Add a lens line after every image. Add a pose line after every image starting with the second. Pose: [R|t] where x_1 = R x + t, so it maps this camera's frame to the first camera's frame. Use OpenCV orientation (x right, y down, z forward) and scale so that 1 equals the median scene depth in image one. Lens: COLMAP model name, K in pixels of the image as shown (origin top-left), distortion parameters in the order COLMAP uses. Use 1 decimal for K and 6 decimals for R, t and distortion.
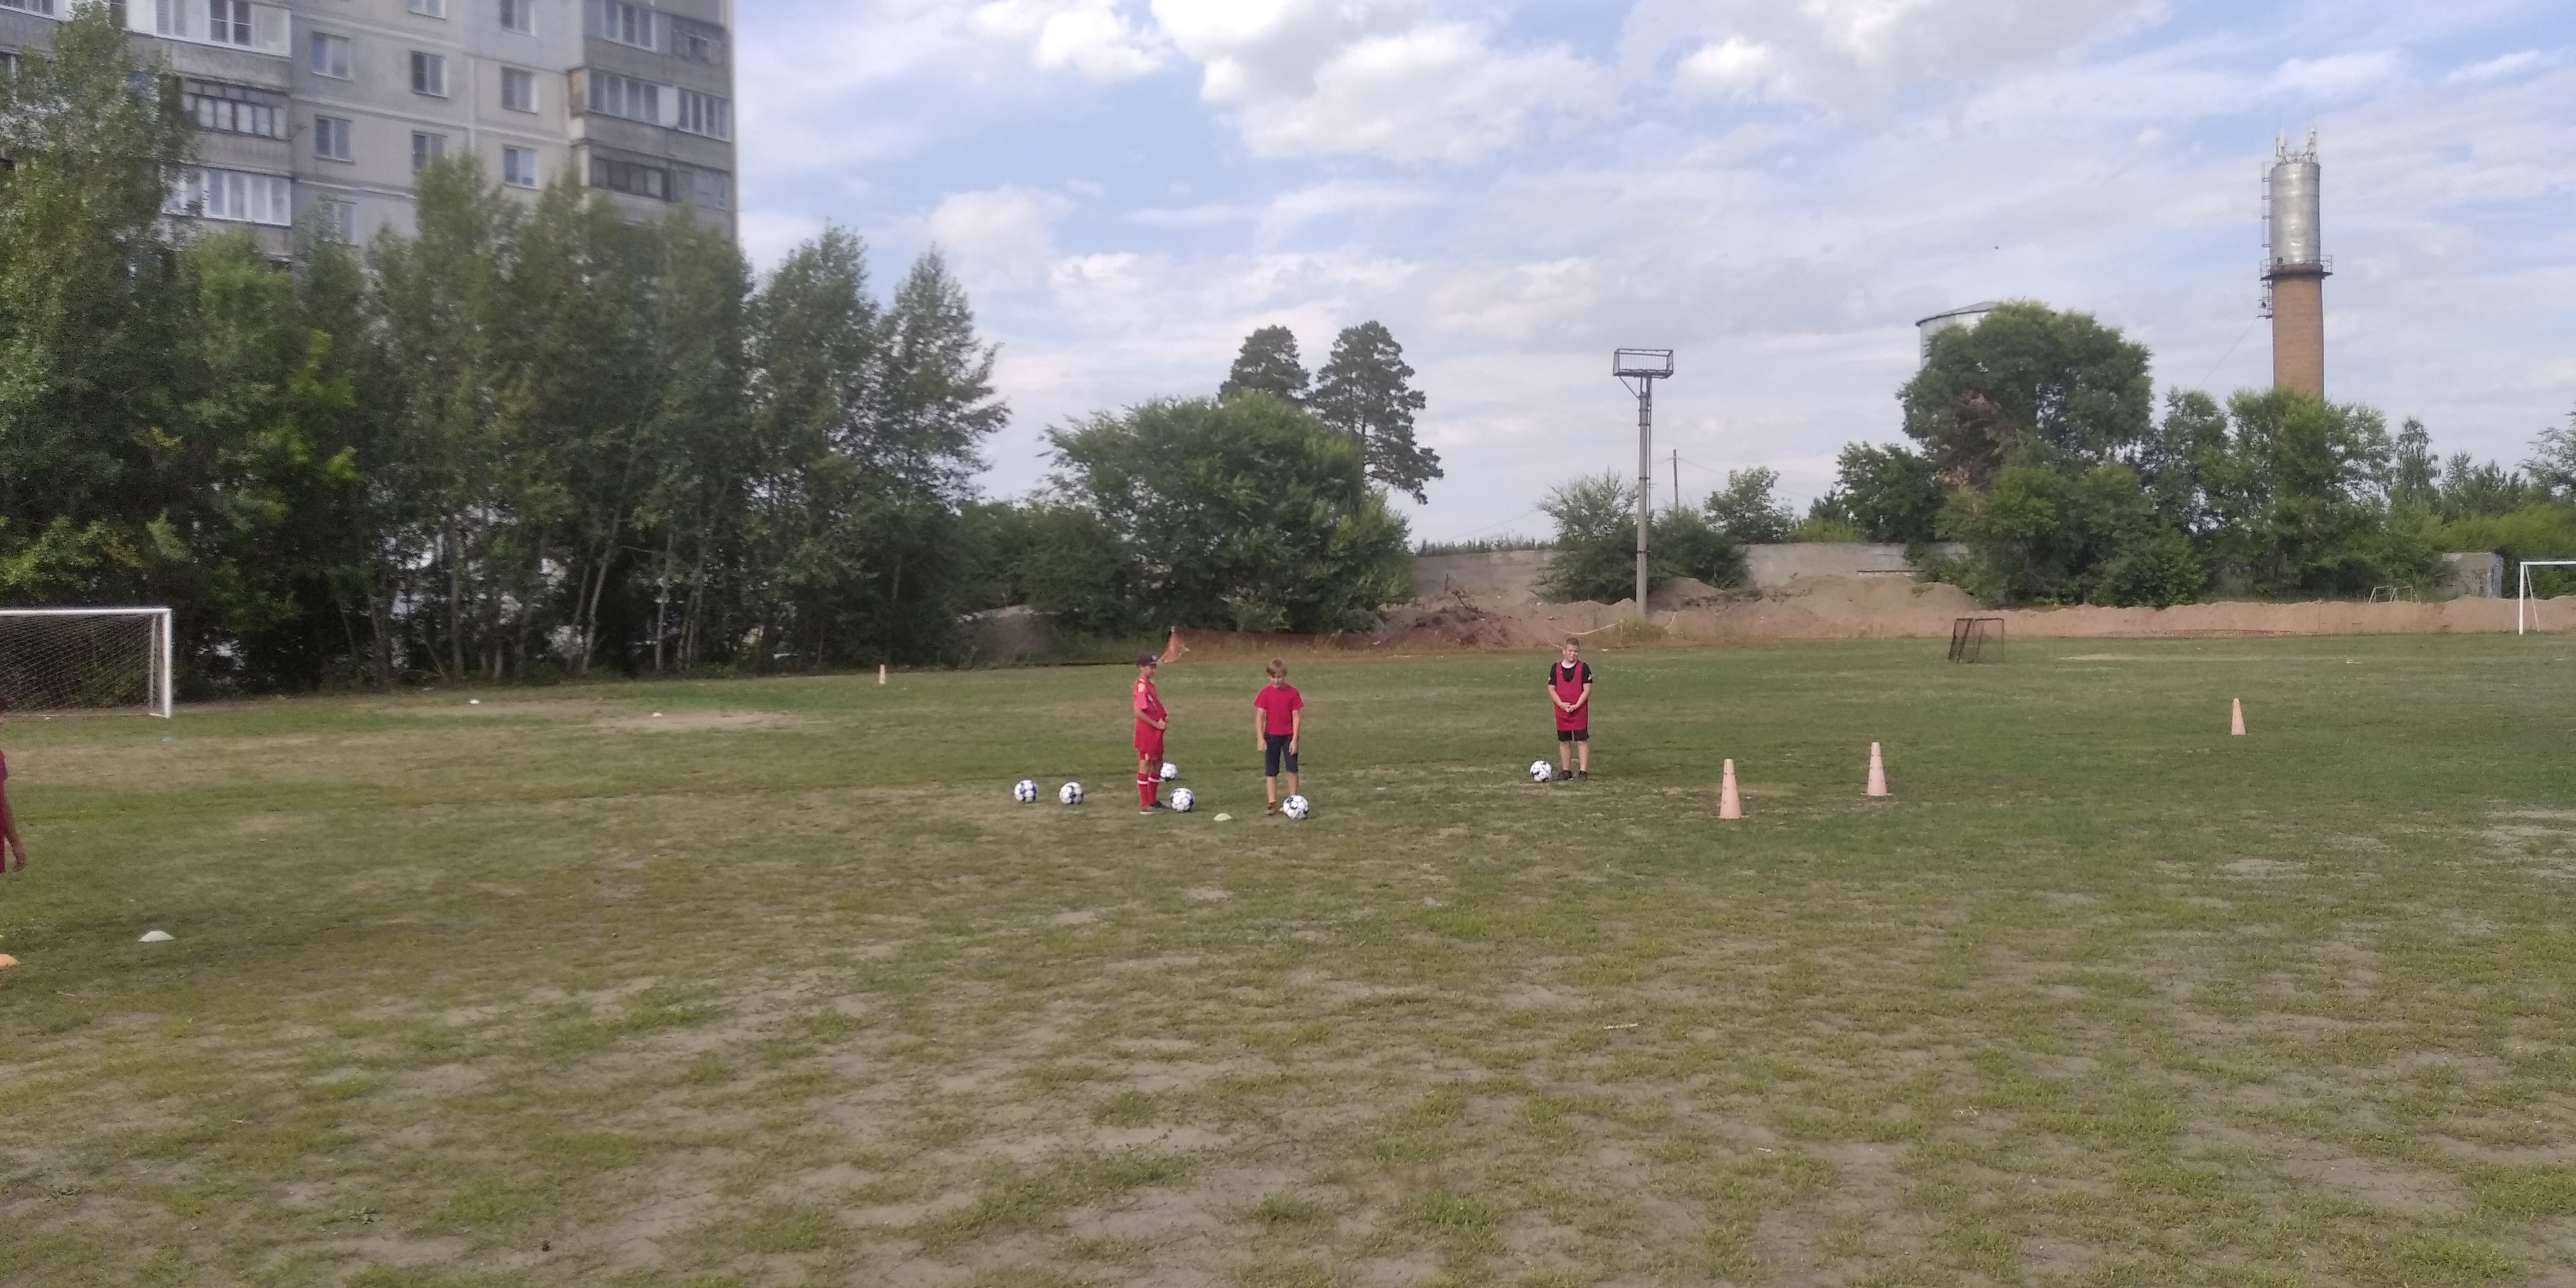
lens RADIAL K [[1881.4, 0, 1288.0], [0, 1881.4, 644.0], [0, 0, 1]] dist [0.059356, -0.125375]
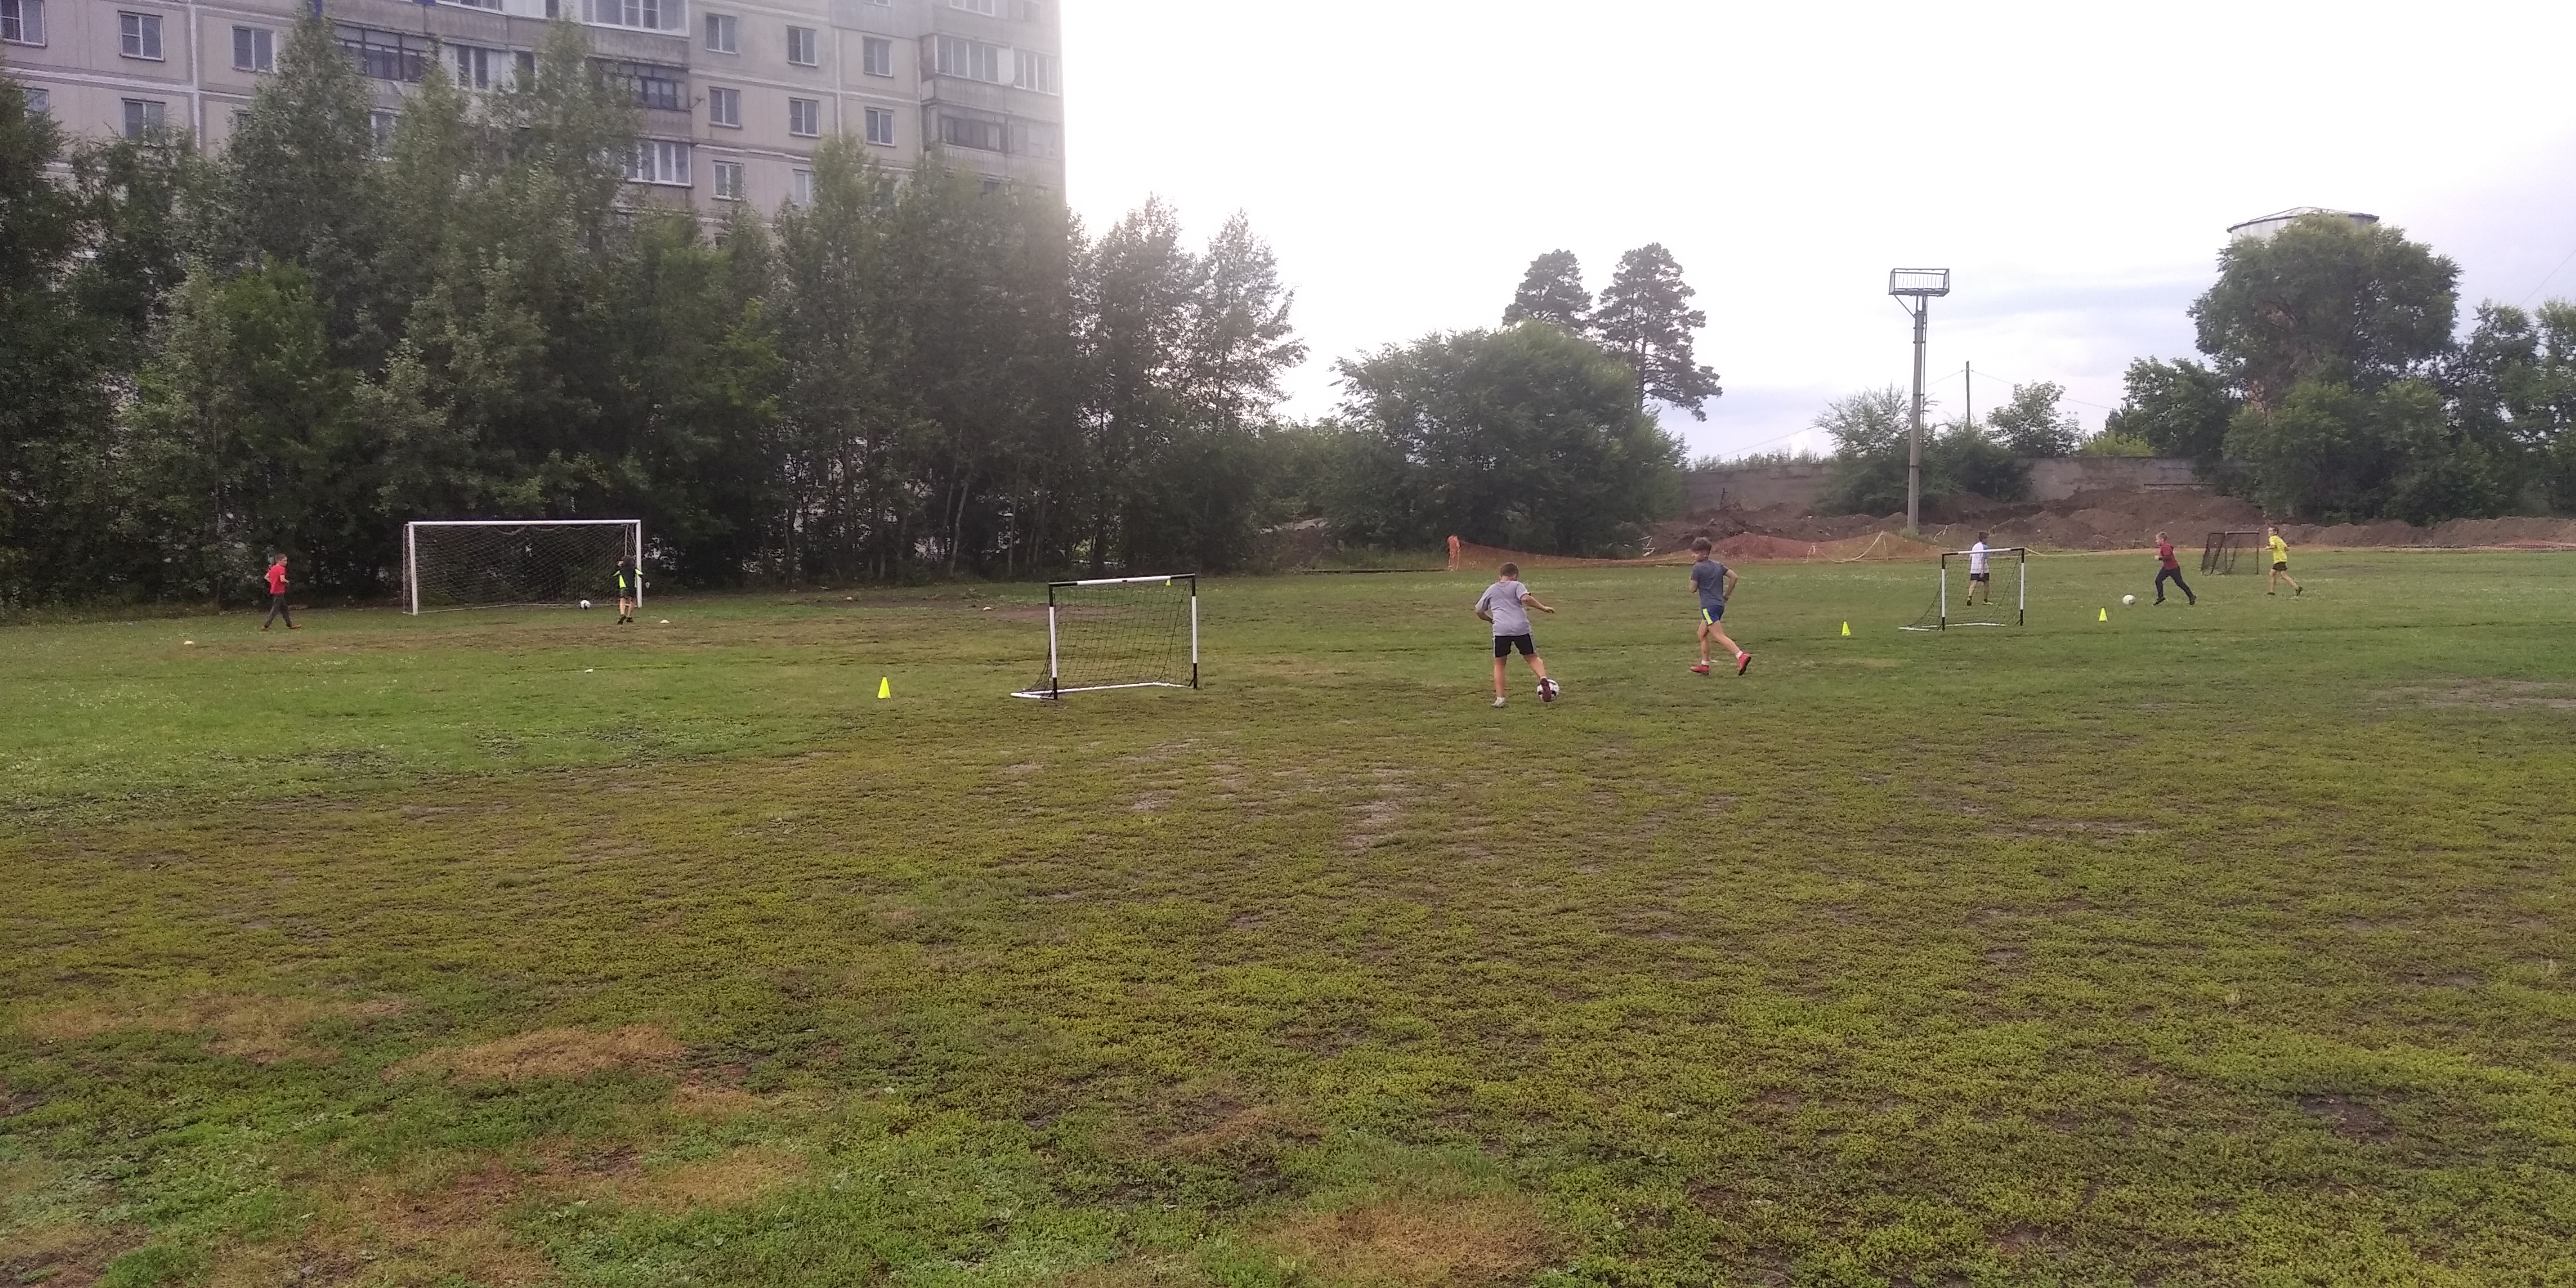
lens RADIAL K [[1872.3, 0, 1288.0], [0, 1872.3, 644.0], [0, 0, 1]] dist [0.046784, -0.083741]
pose [[0.987923, 0.014454, -0.154270, 0.011373], [-0.006833, 0.998735, 0.049816, -0.002166], [0.154795, -0.048160, 0.986772, -0.081969]]
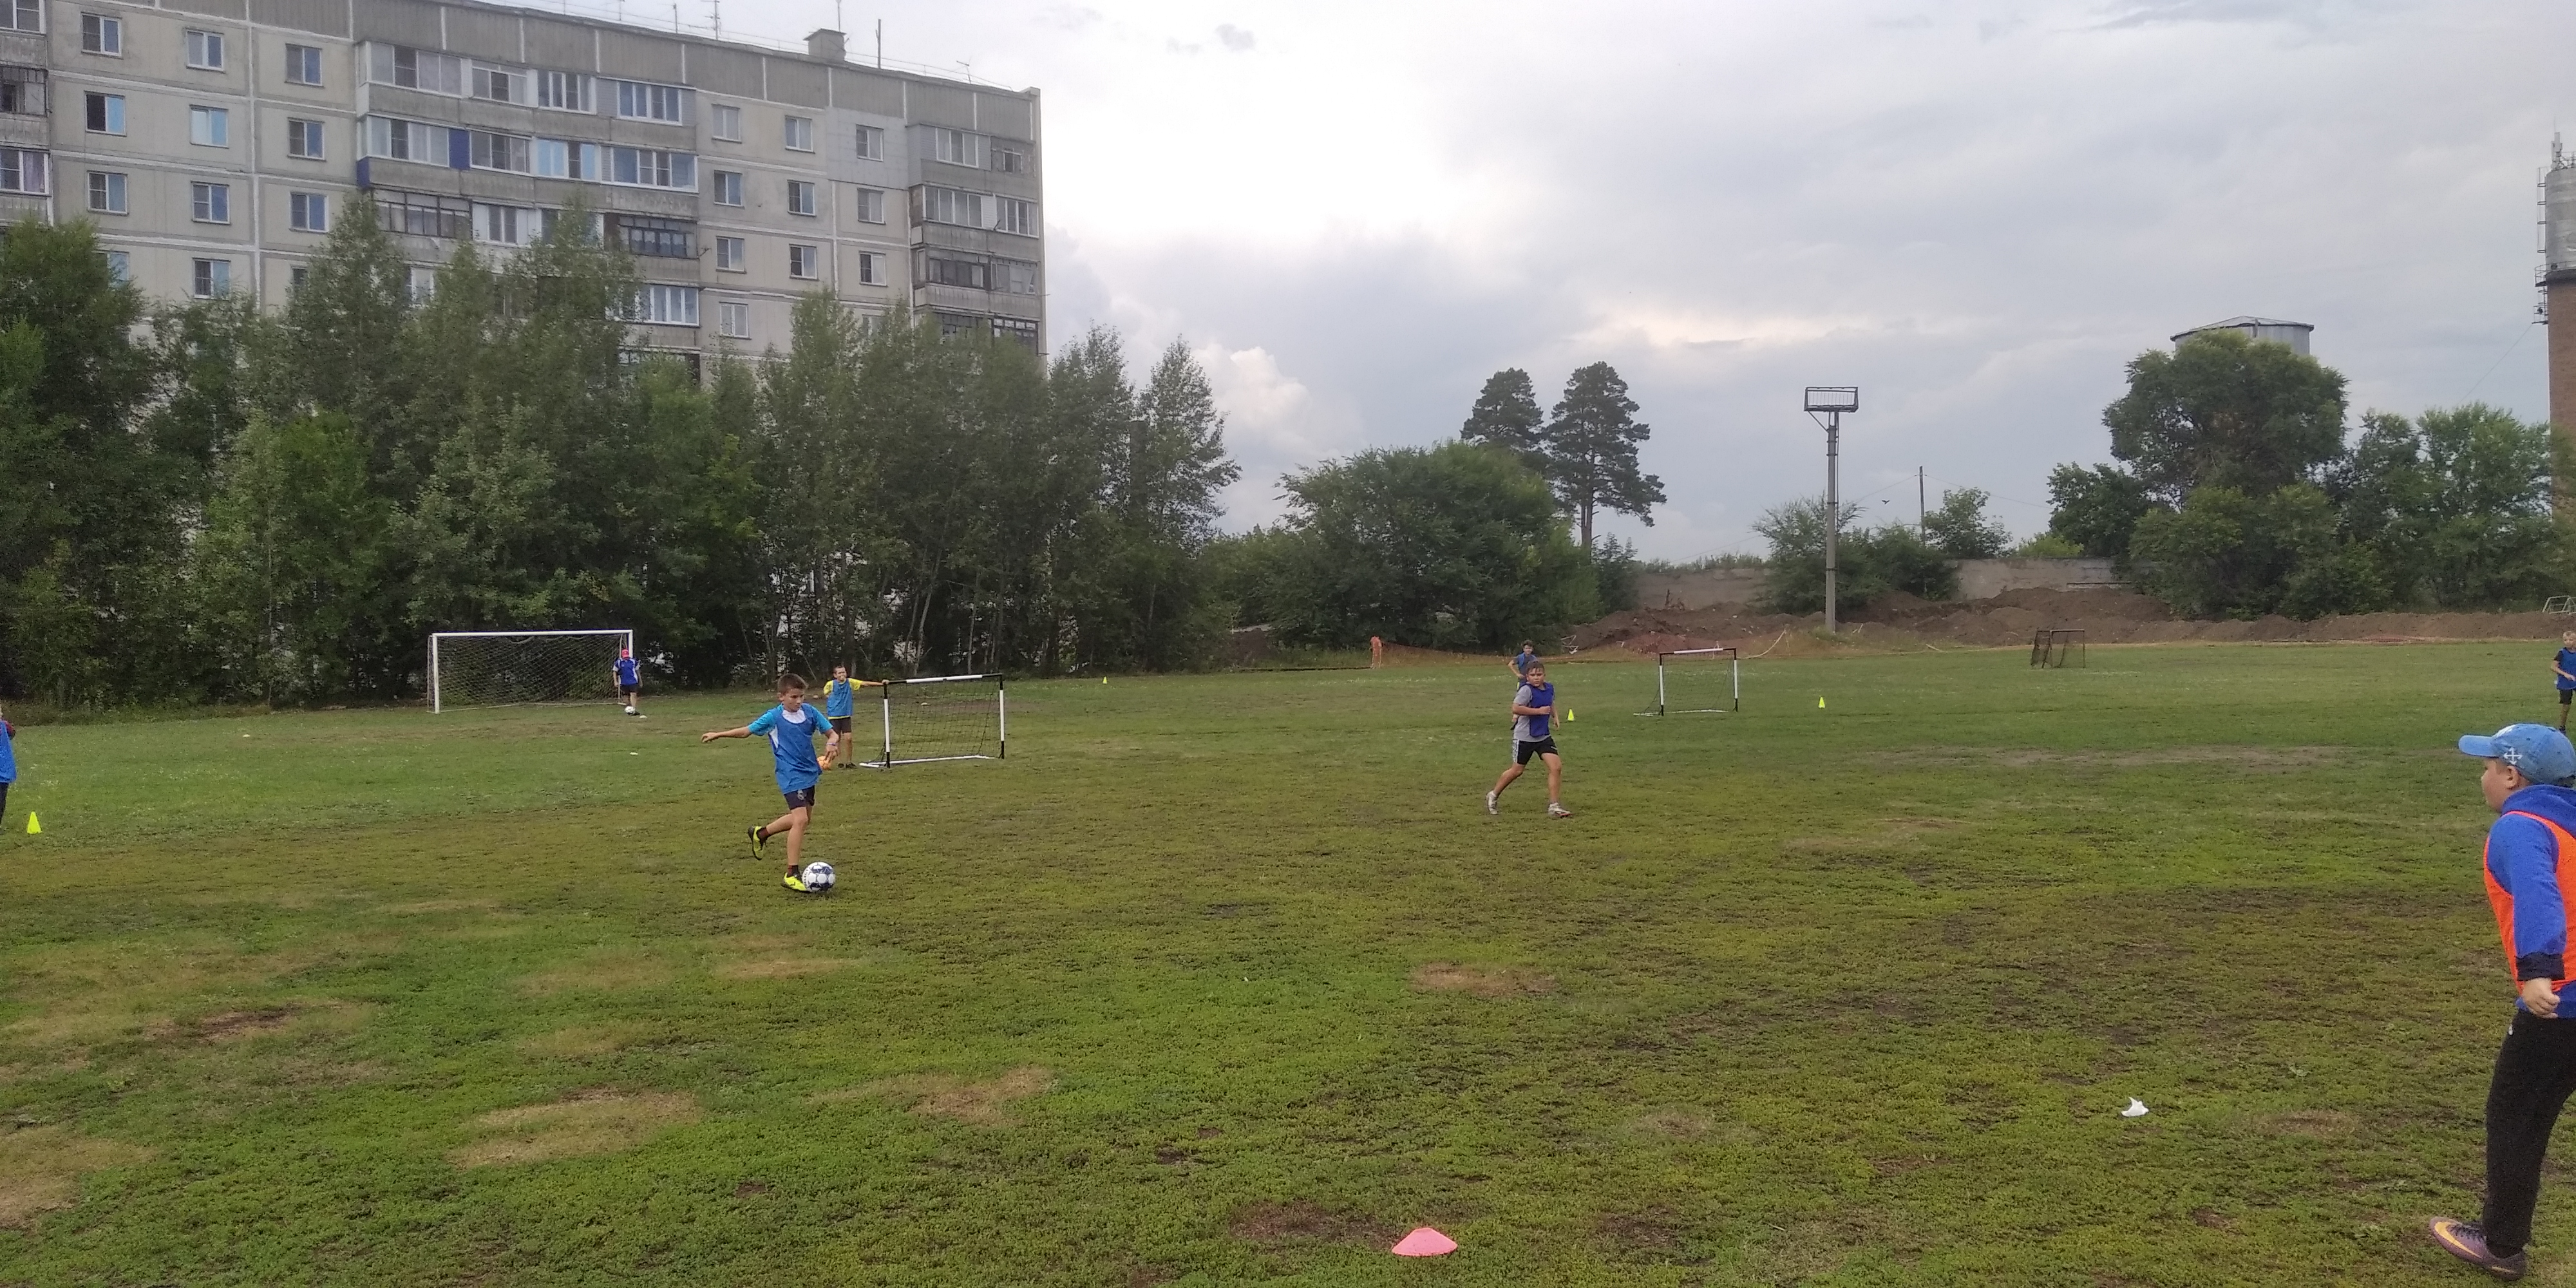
lens RADIAL K [[1881.4, 0, 1288.0], [0, 1881.4, 644.0], [0, 0, 1]] dist [0.059356, -0.125375]
pose [[0.984742, -0.001604, -0.174012, 0.076966], [0.000890, 0.999991, -0.004180, -0.001440], [0.174017, 0.003961, 0.984735, -0.168930]]
